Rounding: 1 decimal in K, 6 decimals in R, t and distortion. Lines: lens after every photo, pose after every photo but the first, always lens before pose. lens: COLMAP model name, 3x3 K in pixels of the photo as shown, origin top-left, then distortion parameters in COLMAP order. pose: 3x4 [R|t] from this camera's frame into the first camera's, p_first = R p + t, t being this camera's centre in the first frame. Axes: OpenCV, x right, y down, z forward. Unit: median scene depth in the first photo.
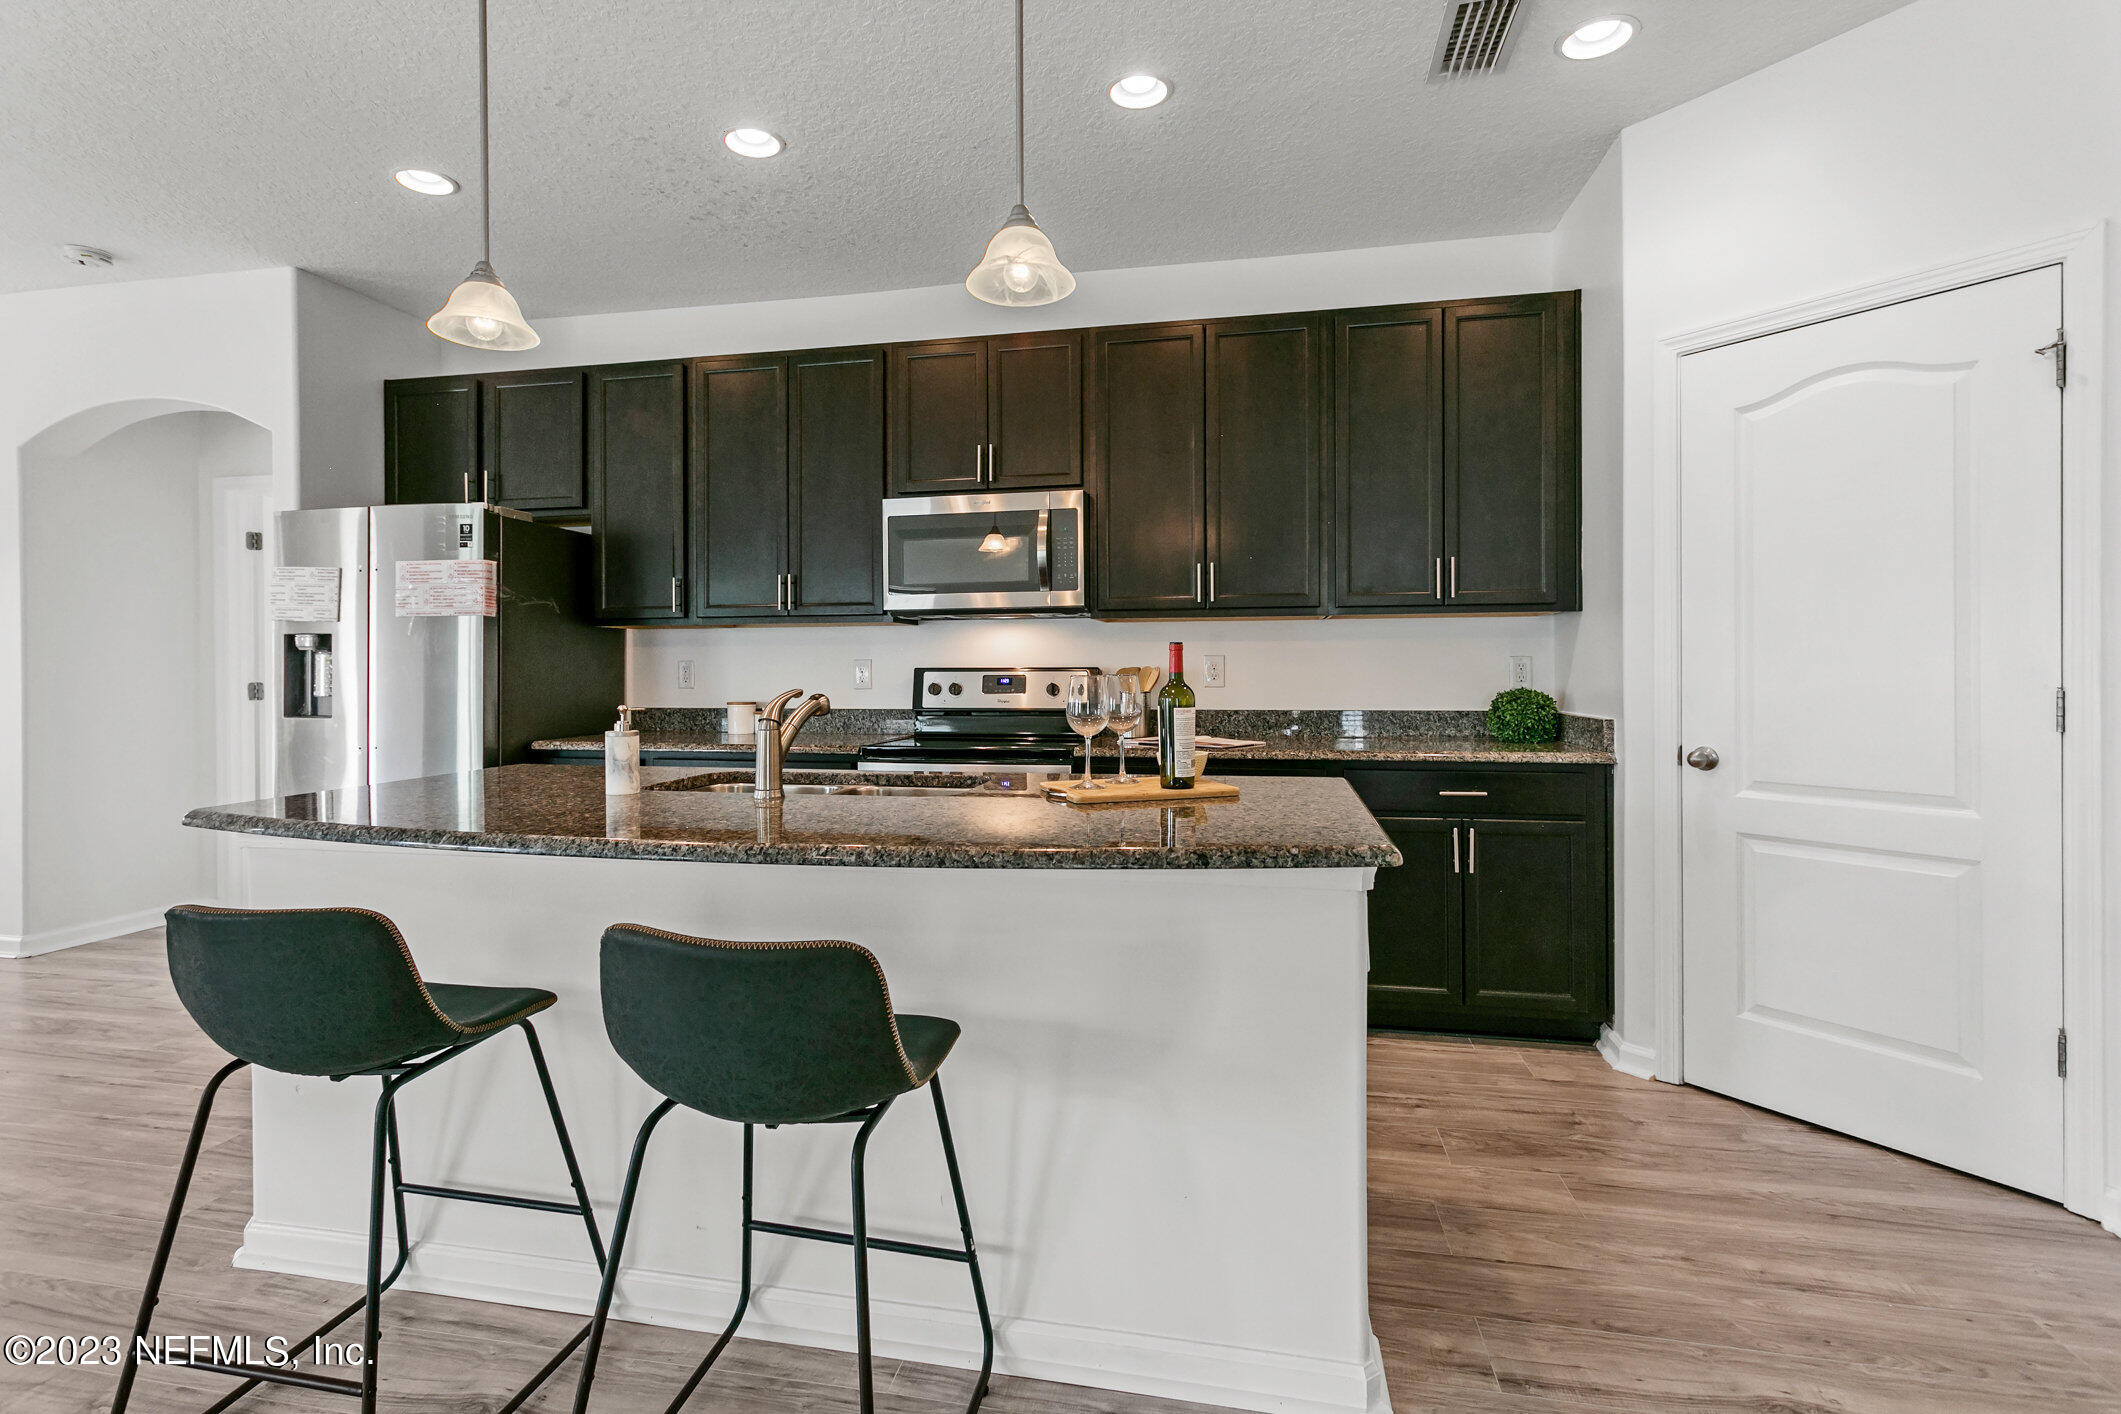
lens RADIAL K [[1012.0, 0, 1053.2], [0, 1012.0, 665.1], [0, 0, 1]] dist [0.001749, 0.000828]
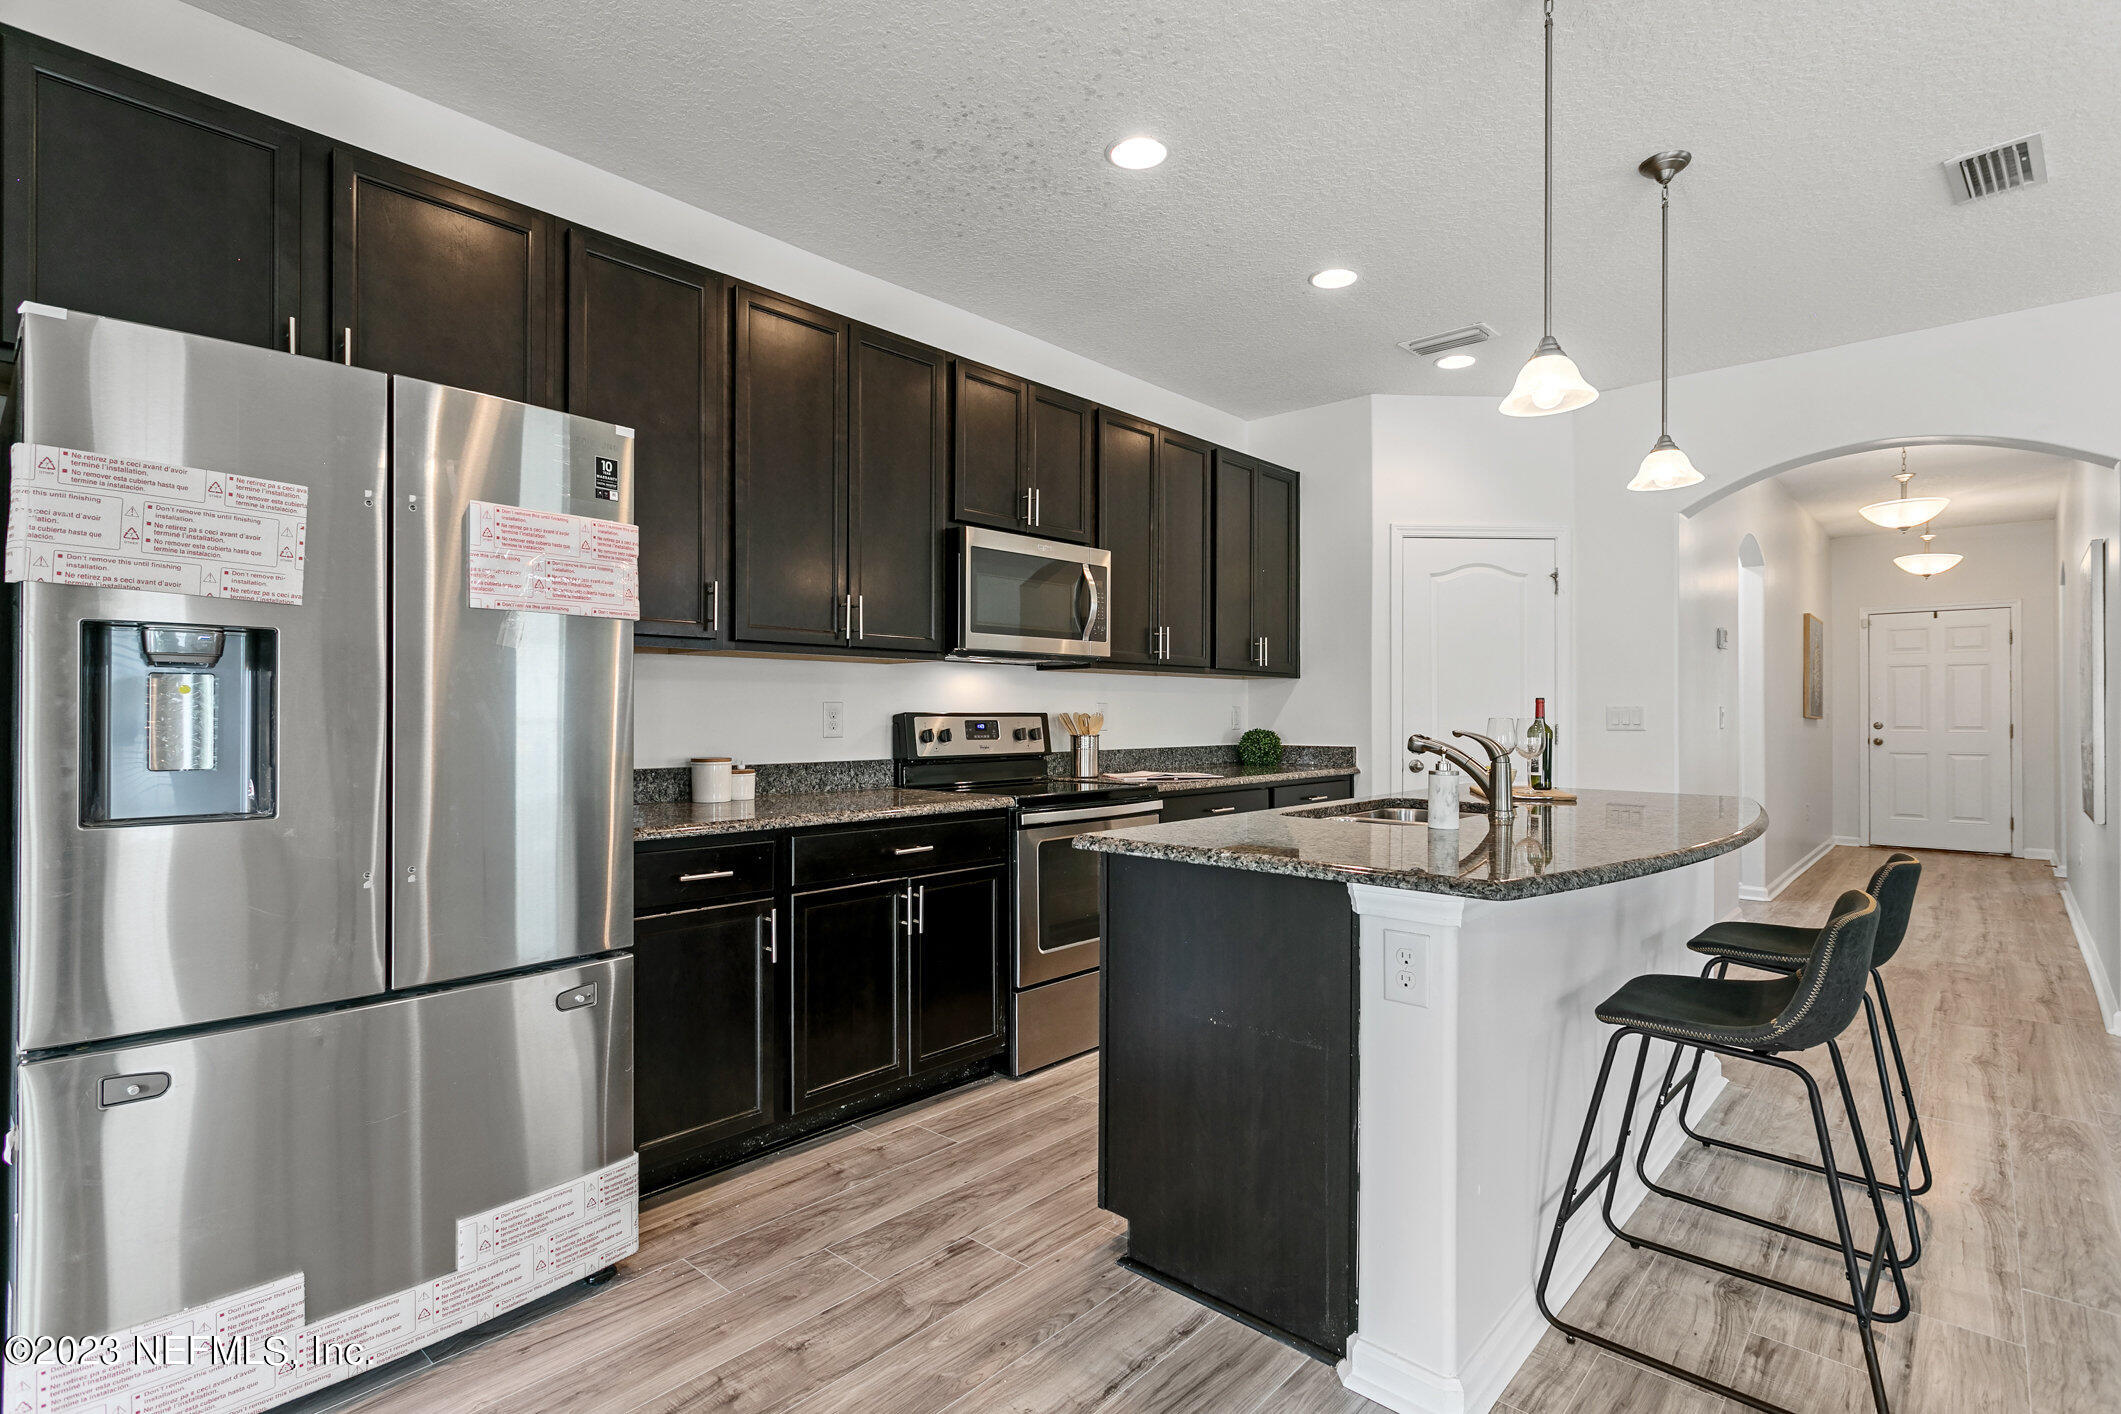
lens RADIAL K [[1023.6, 0, 1056.9], [0, 1023.6, 707.5], [0, 0, 1]] dist [0.003282, 0.000942]
pose [[0.507027, 0.009822, 0.861874, -0.922726], [-0.005180, 0.999952, -0.008348, 0.005420], [-0.861915, -0.000232, 0.507053, 0.470116]]
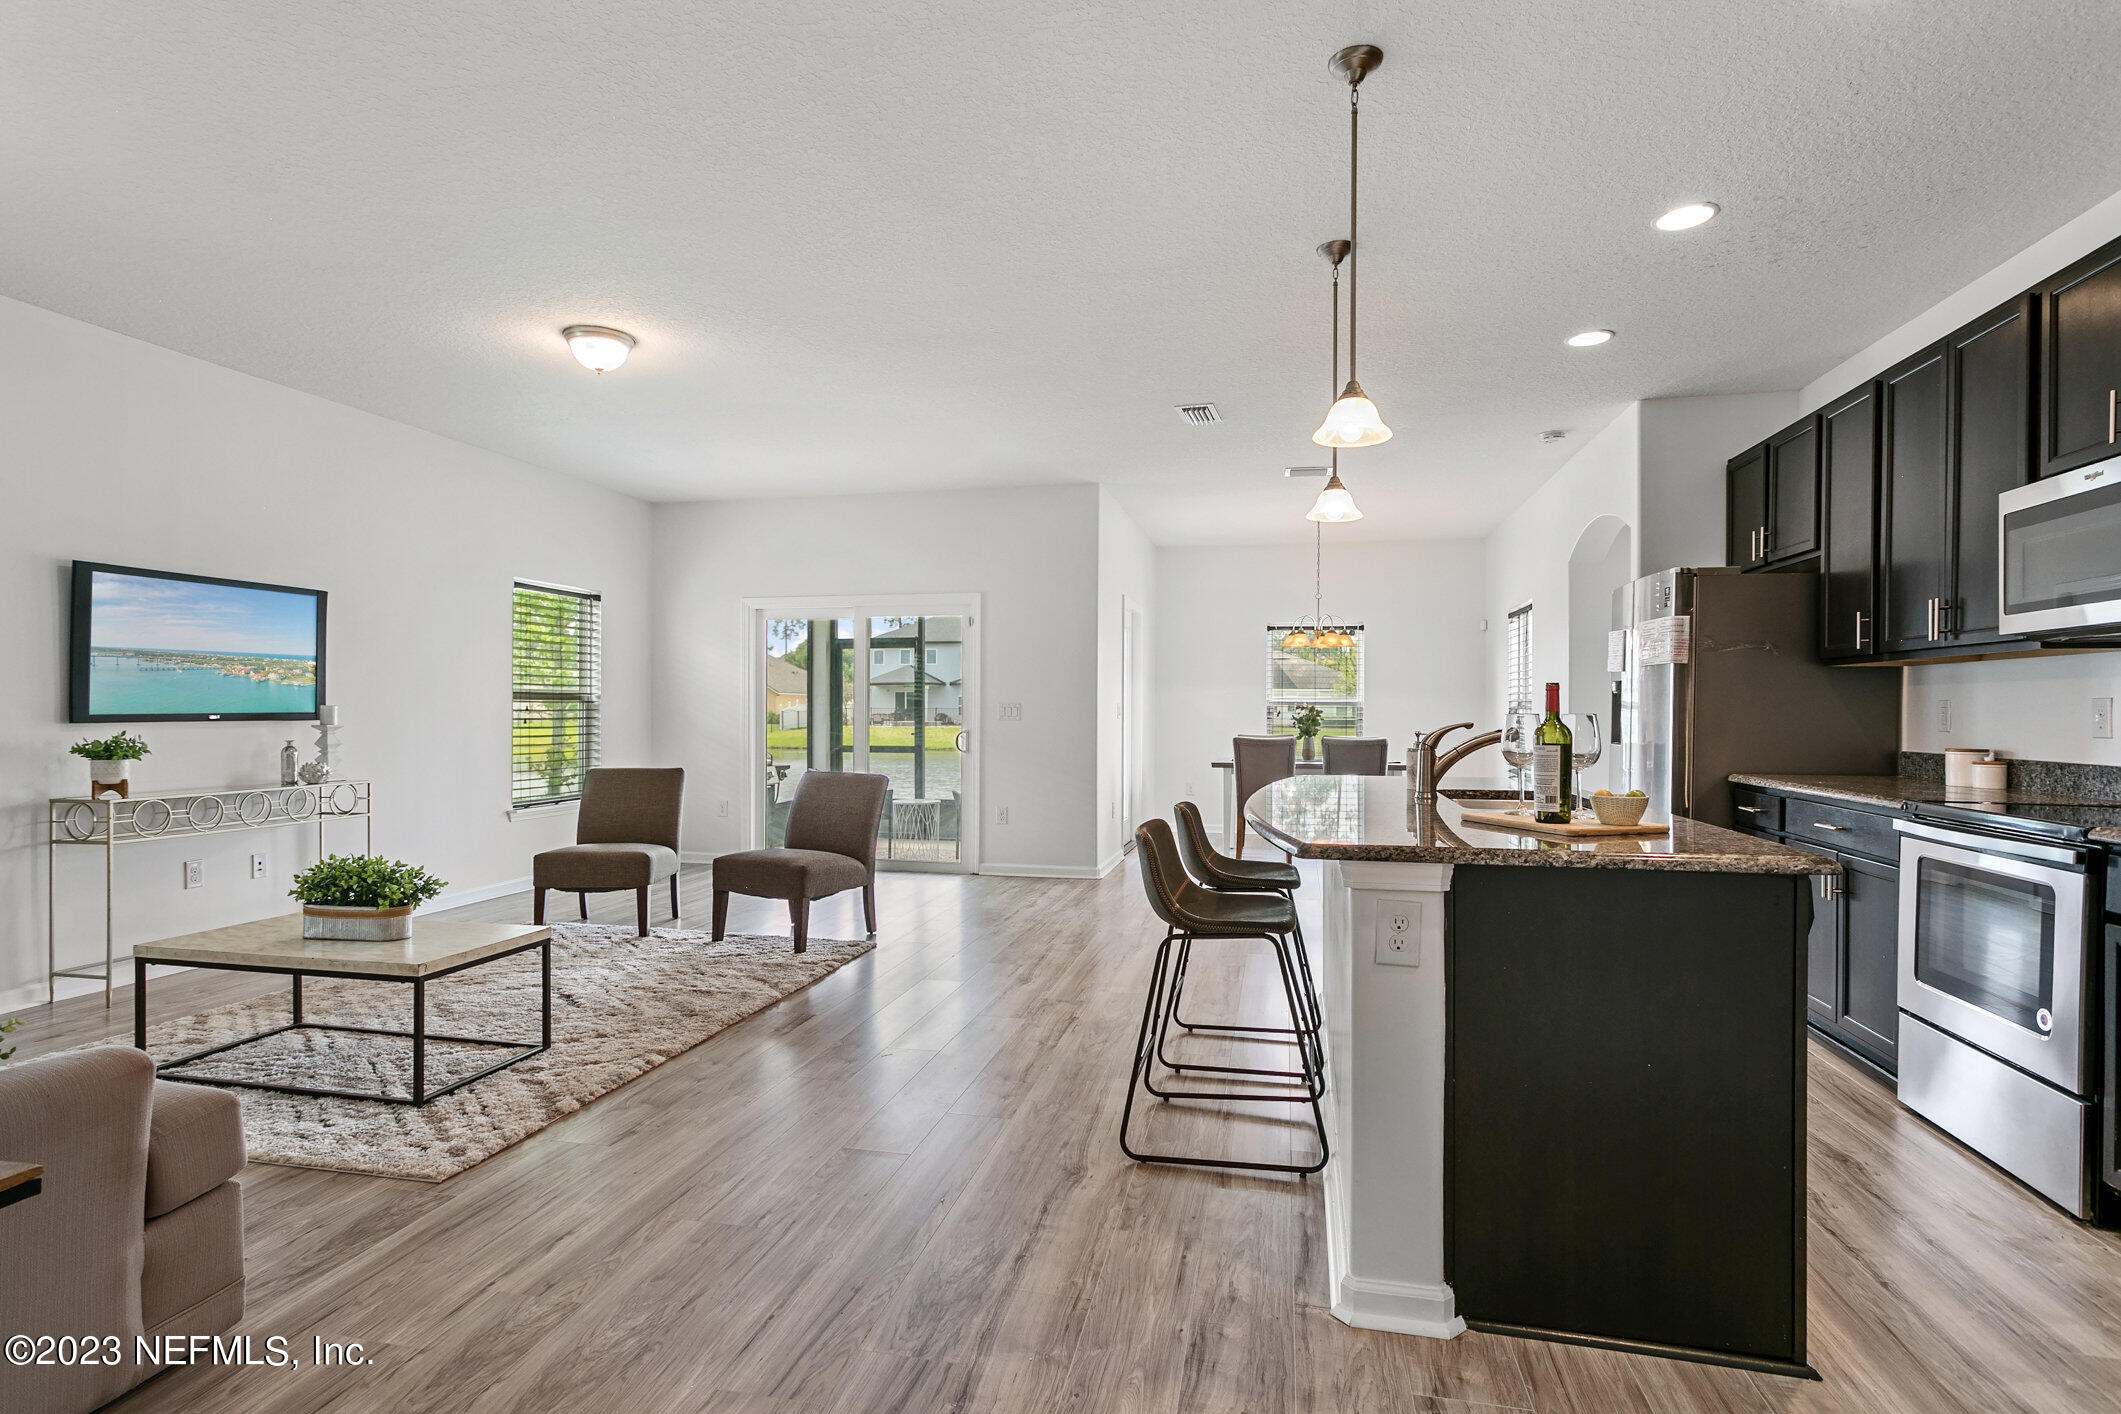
lens RADIAL K [[1069.3, 0, 1035.9], [0, 1069.3, 711.5], [0, 0, 1]] dist [0.005841, 0.001589]
pose [[-0.032367, 0.008380, -0.999441, 0.693071], [-0.001068, 0.999964, 0.008419, -0.001863], [0.999475, 0.001340, -0.032357, 0.283268]]
